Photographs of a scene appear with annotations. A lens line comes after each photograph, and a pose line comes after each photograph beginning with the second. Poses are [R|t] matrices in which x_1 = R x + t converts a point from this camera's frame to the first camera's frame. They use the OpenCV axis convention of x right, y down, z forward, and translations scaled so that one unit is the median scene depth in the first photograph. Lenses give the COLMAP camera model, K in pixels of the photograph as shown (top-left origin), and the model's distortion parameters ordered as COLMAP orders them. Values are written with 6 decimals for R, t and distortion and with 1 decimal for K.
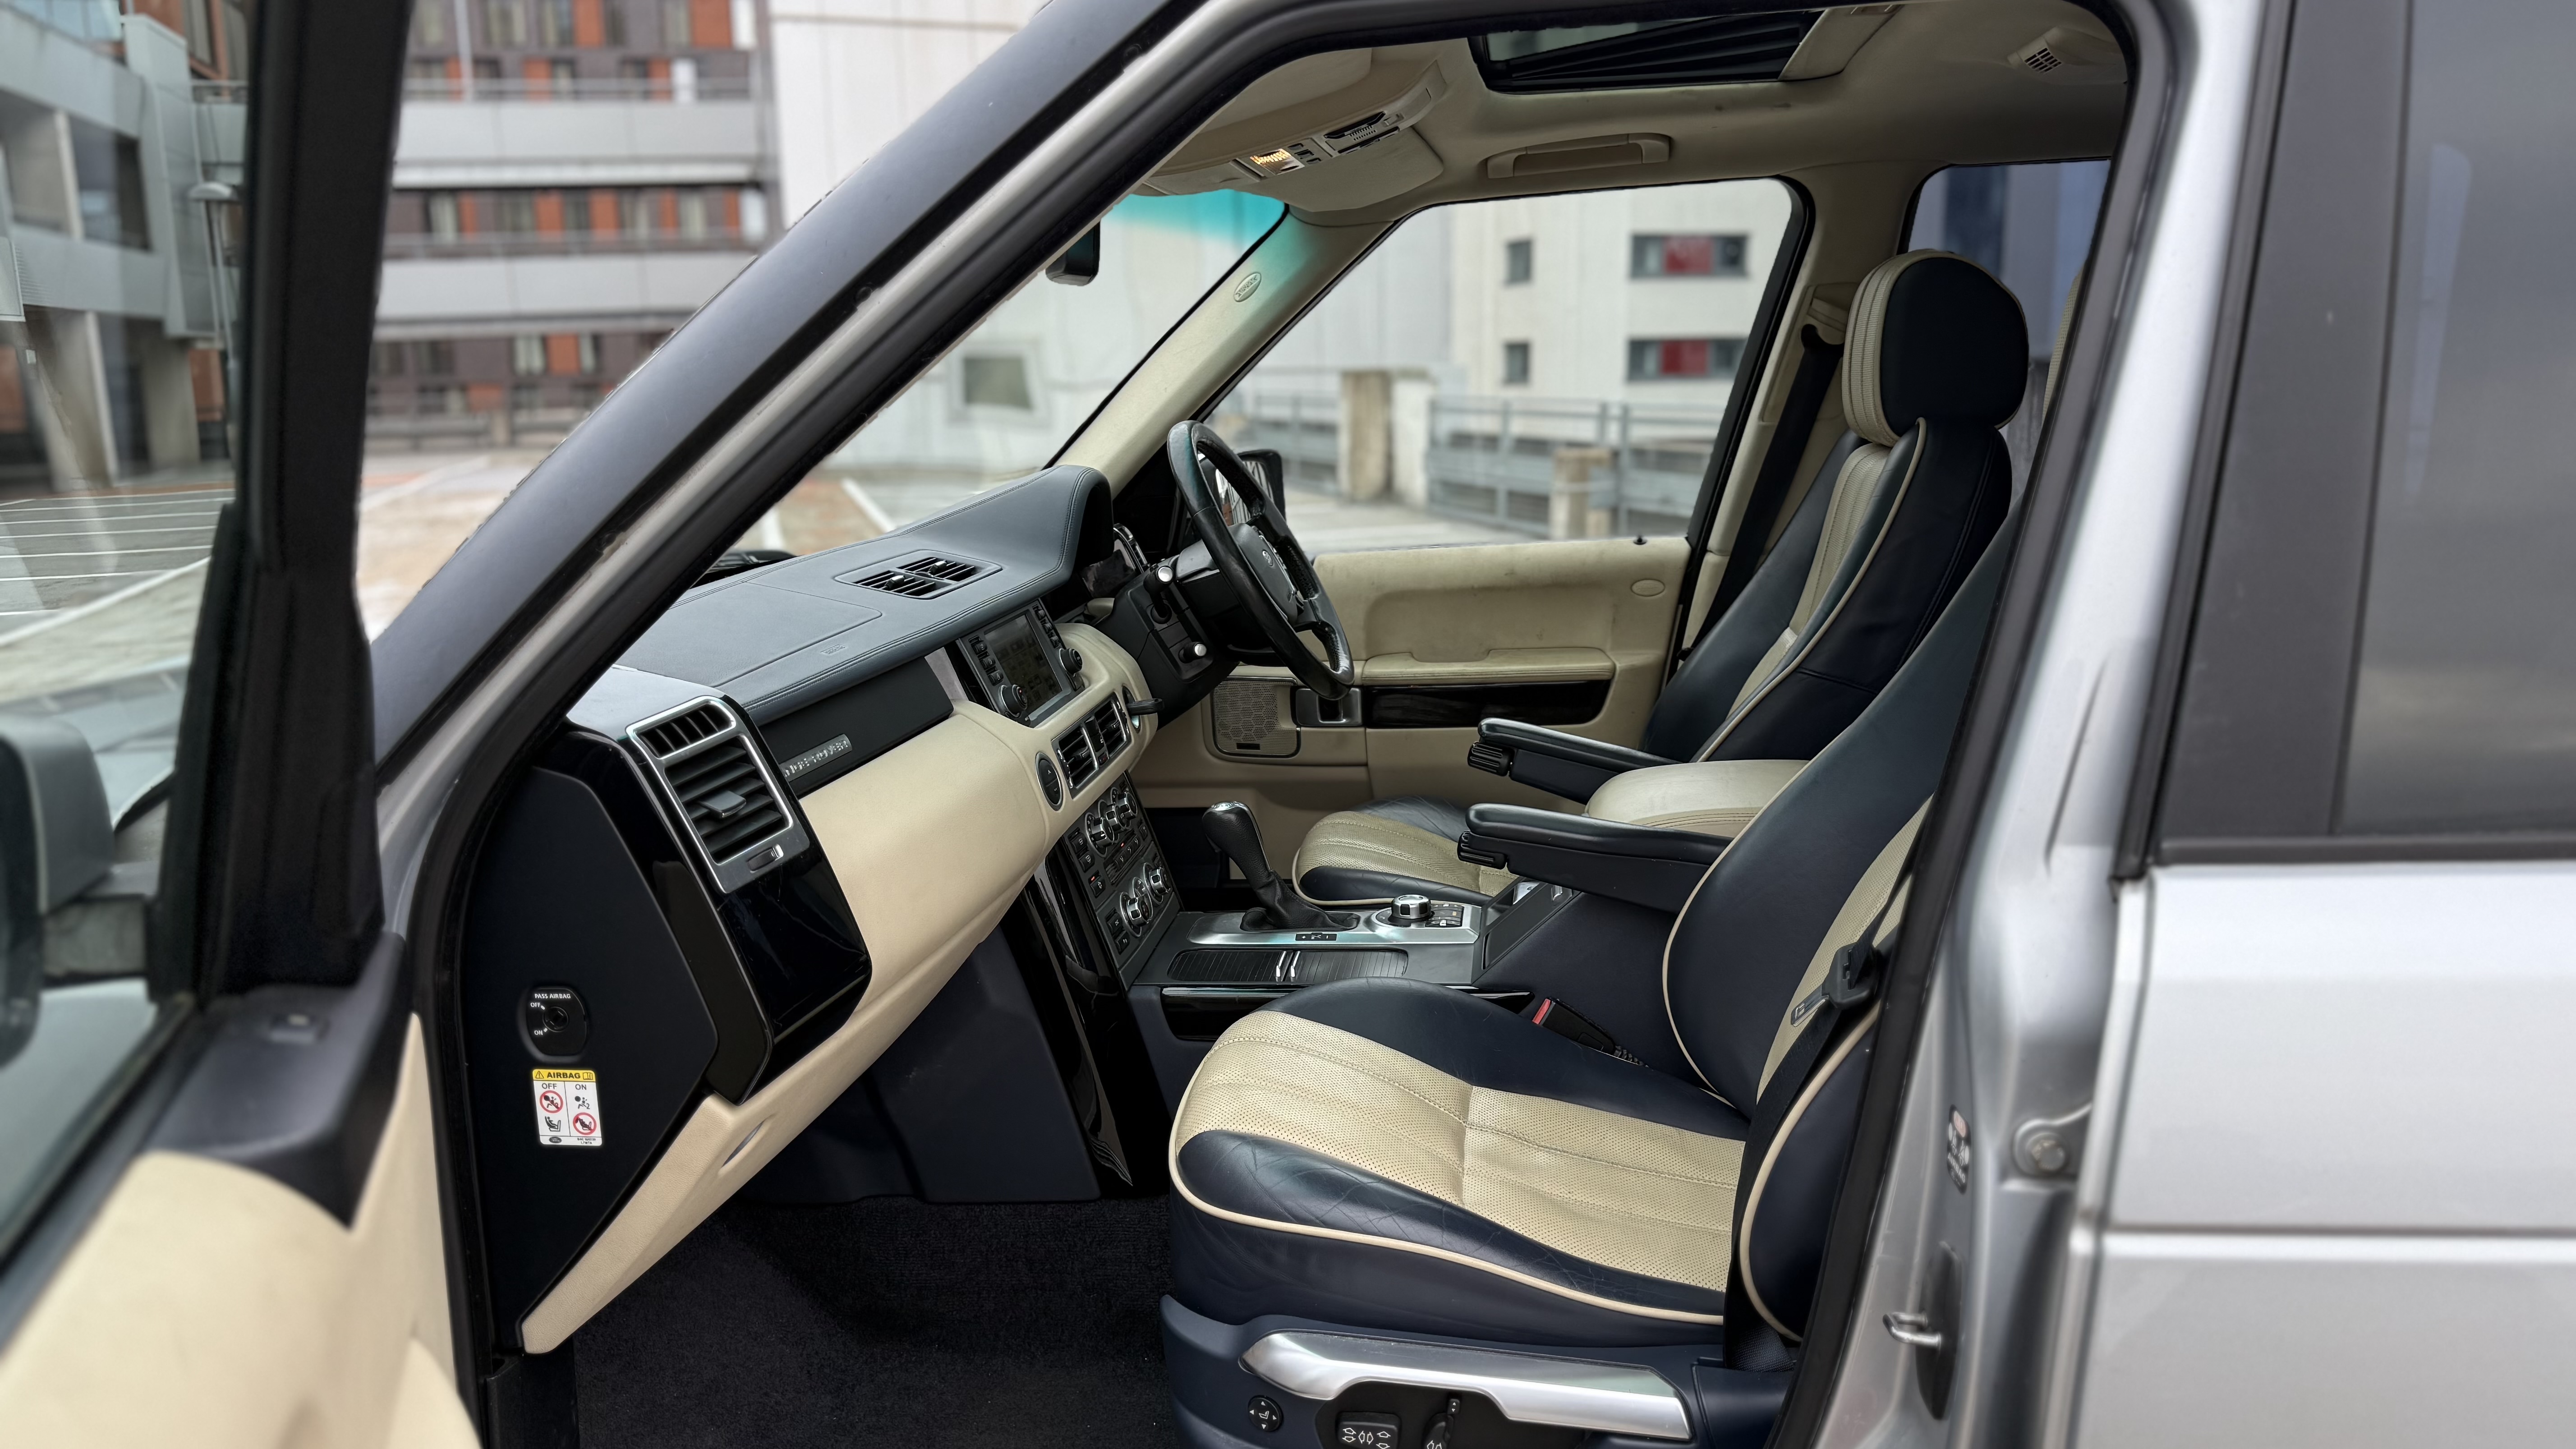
lens RADIAL K [[2359.6, 0, 1359.5], [0, 2359.6, 745.5], [0, 0, 1]] dist [0.177123, -0.338737]
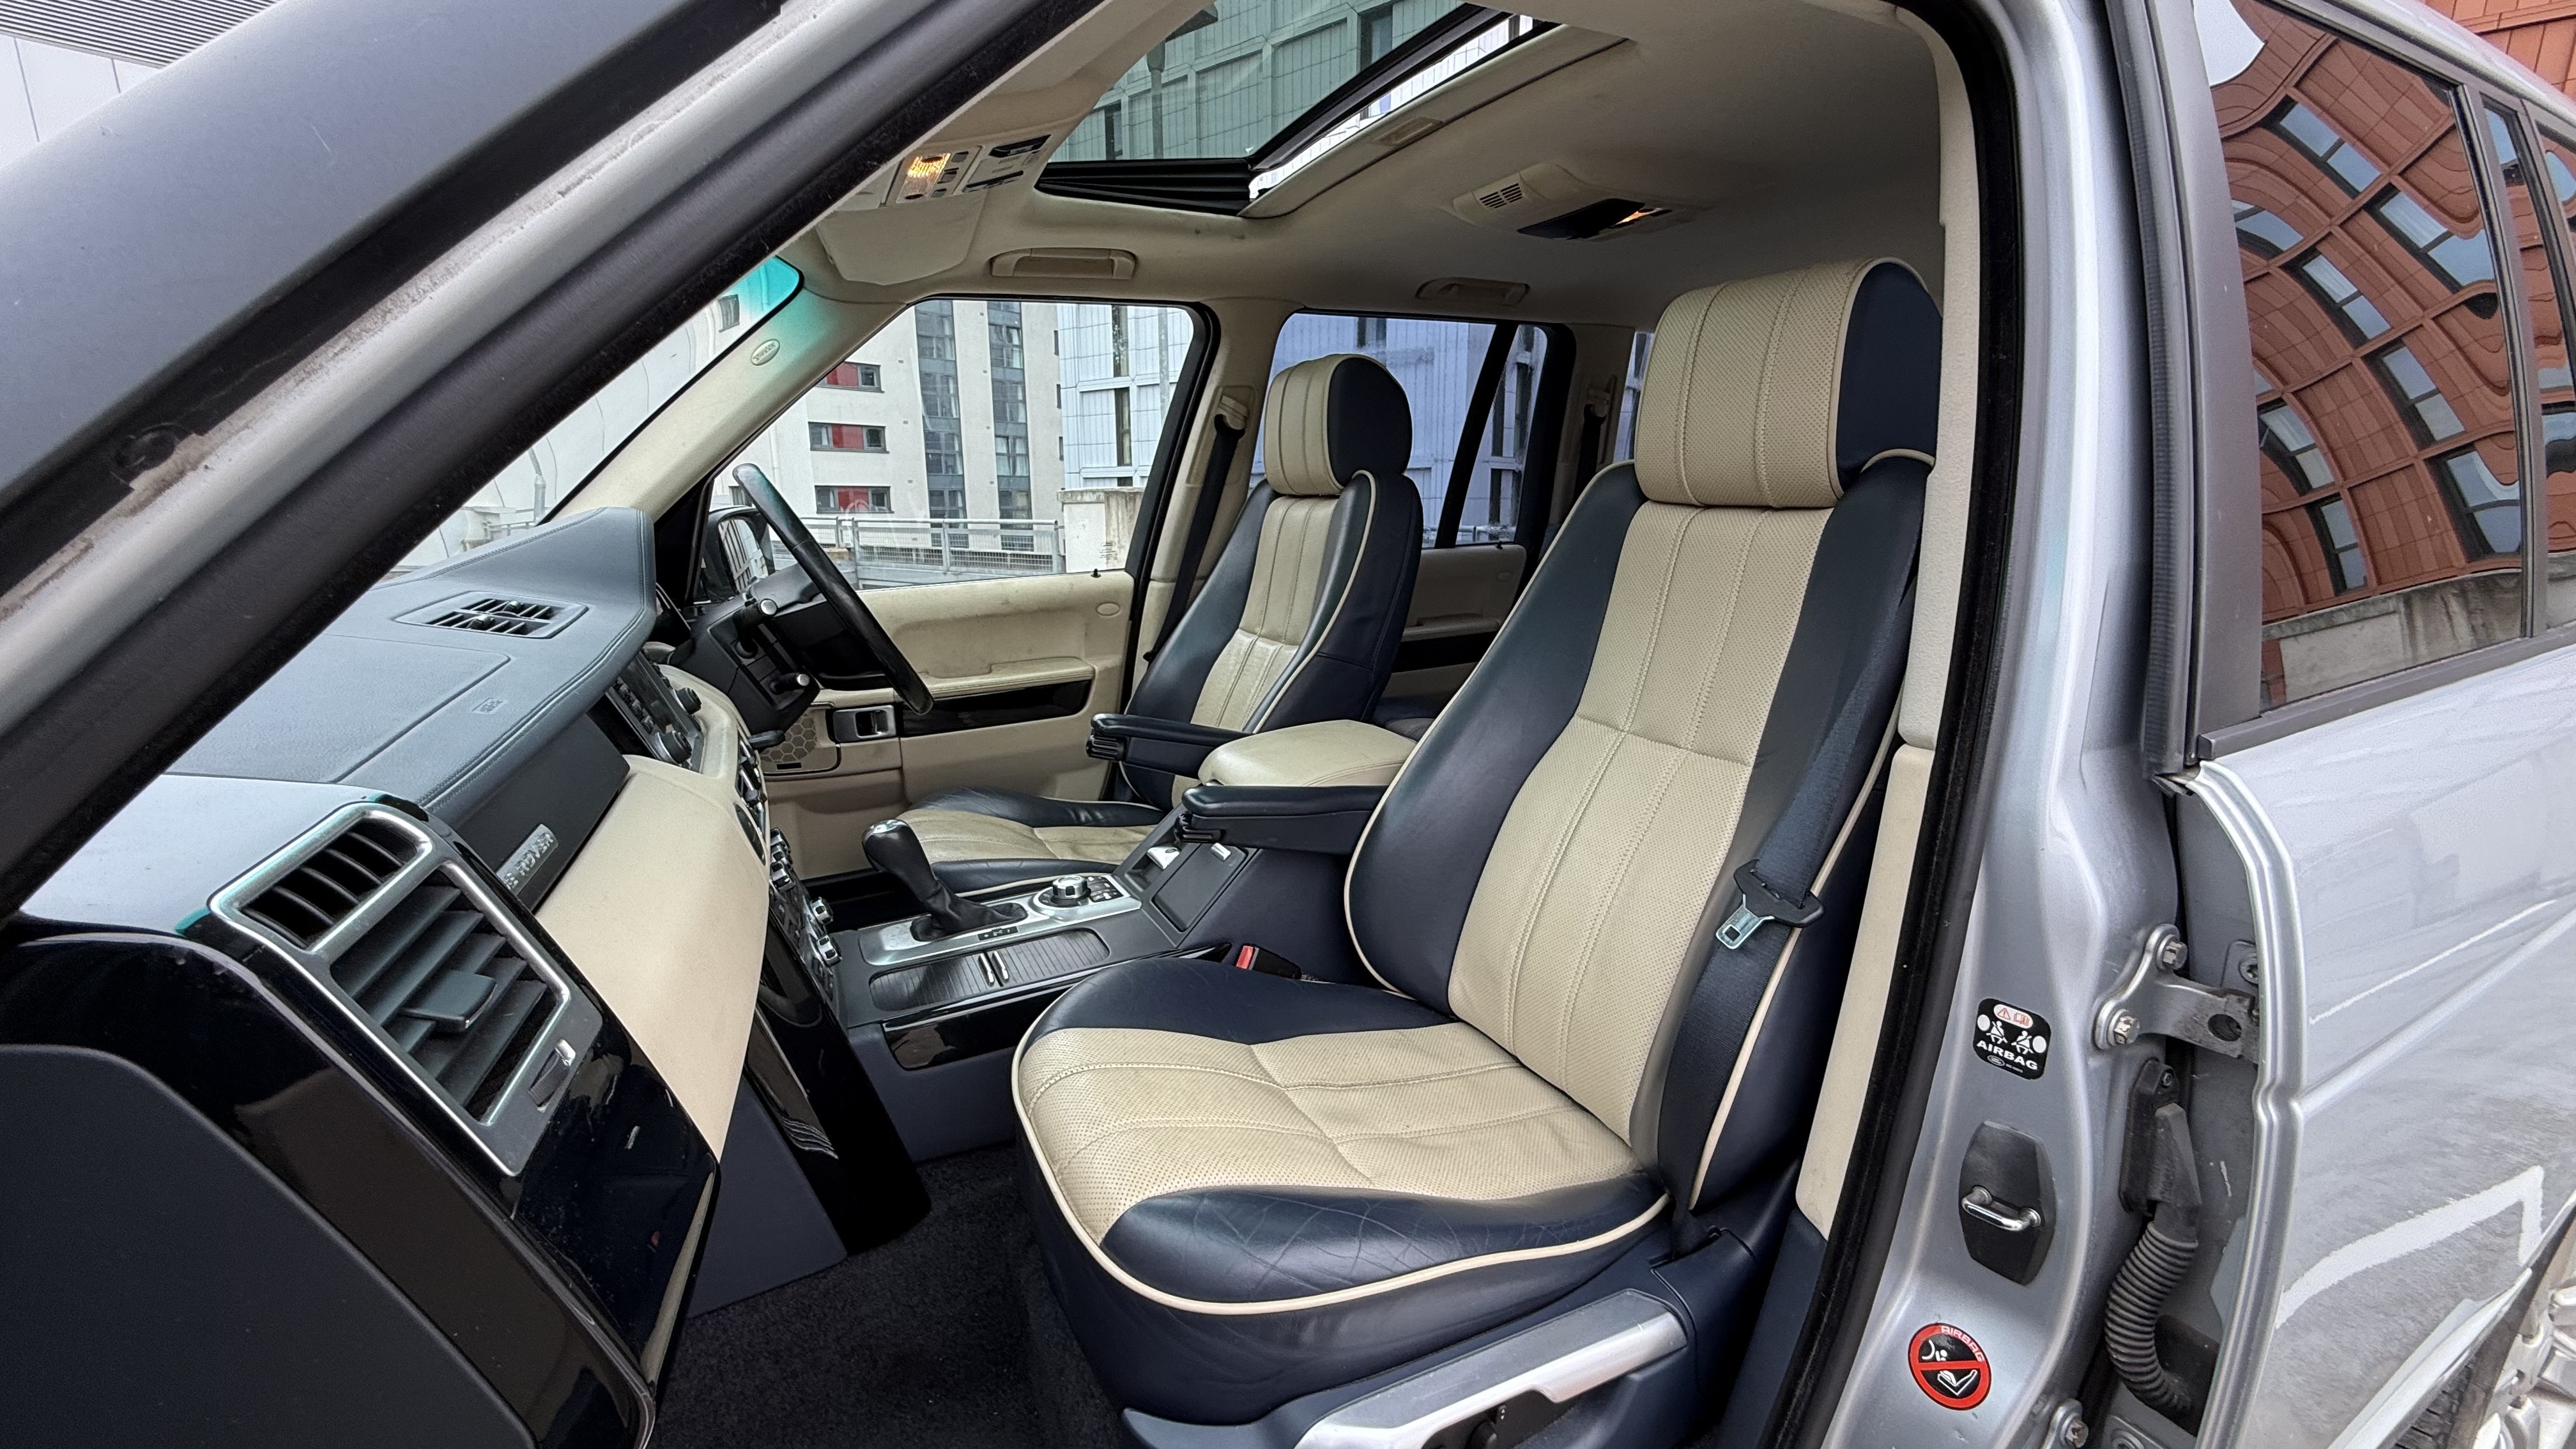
lens RADIAL K [[1064.3, 0, 1288.0], [0, 1064.3, 724.5], [0, 0, 1]] dist [-0.000759, -0.000065]
pose [[0.792083, -0.109801, 0.600457, -0.197196], [0.103187, 0.993617, 0.045579, -0.022122], [-0.601629, 0.025857, 0.798357, 0.538235]]
